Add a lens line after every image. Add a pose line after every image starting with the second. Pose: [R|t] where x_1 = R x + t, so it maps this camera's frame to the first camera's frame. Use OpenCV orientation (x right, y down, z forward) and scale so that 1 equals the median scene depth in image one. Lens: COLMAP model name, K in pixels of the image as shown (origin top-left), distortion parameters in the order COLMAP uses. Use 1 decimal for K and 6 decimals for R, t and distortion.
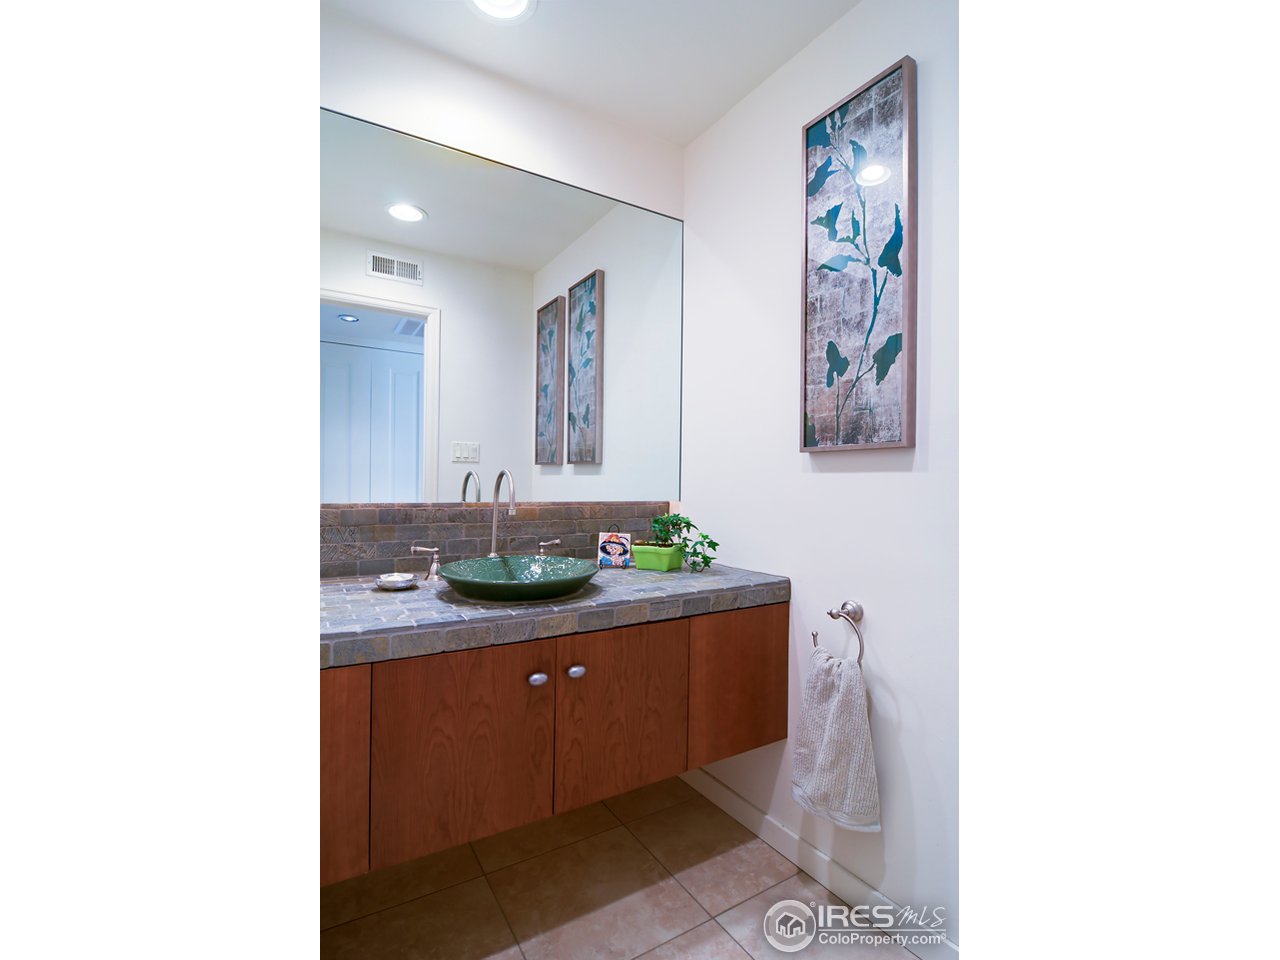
lens RADIAL K [[565.8, 0, 640.0], [0, 565.8, 480.0], [0, 0, 1]] dist [-0.000117, -0.000014]
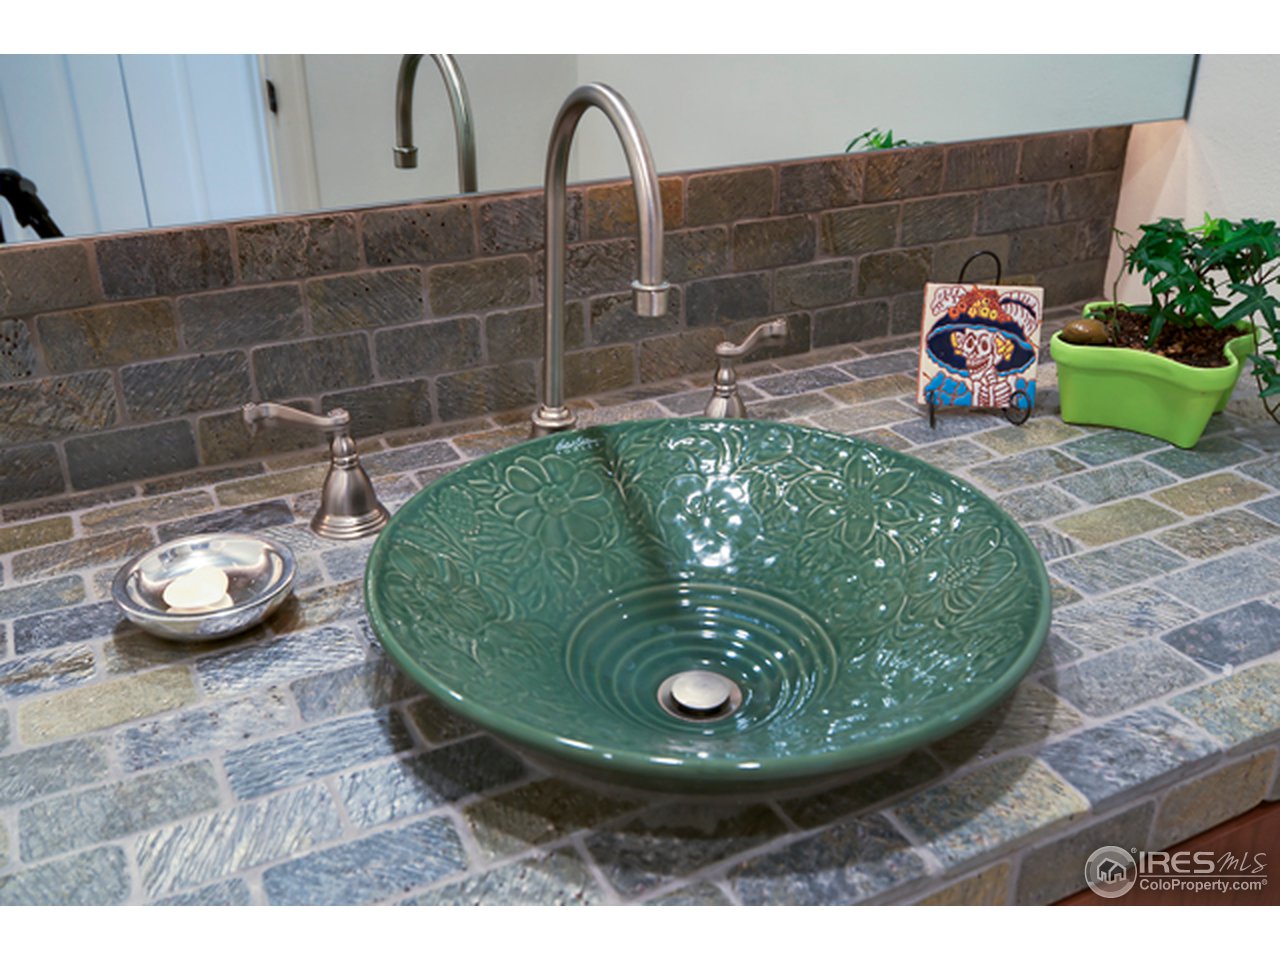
lens RADIAL K [[1232.5, 0, 640.0], [0, 1232.5, 480.0], [0, 0, 1]] dist [-0.007751, 0.001720]
pose [[0.995923, 0.022429, -0.087377, -0.154622], [0.017579, 0.901776, 0.431846, -0.075749], [0.088480, -0.431621, 0.897705, 0.439276]]
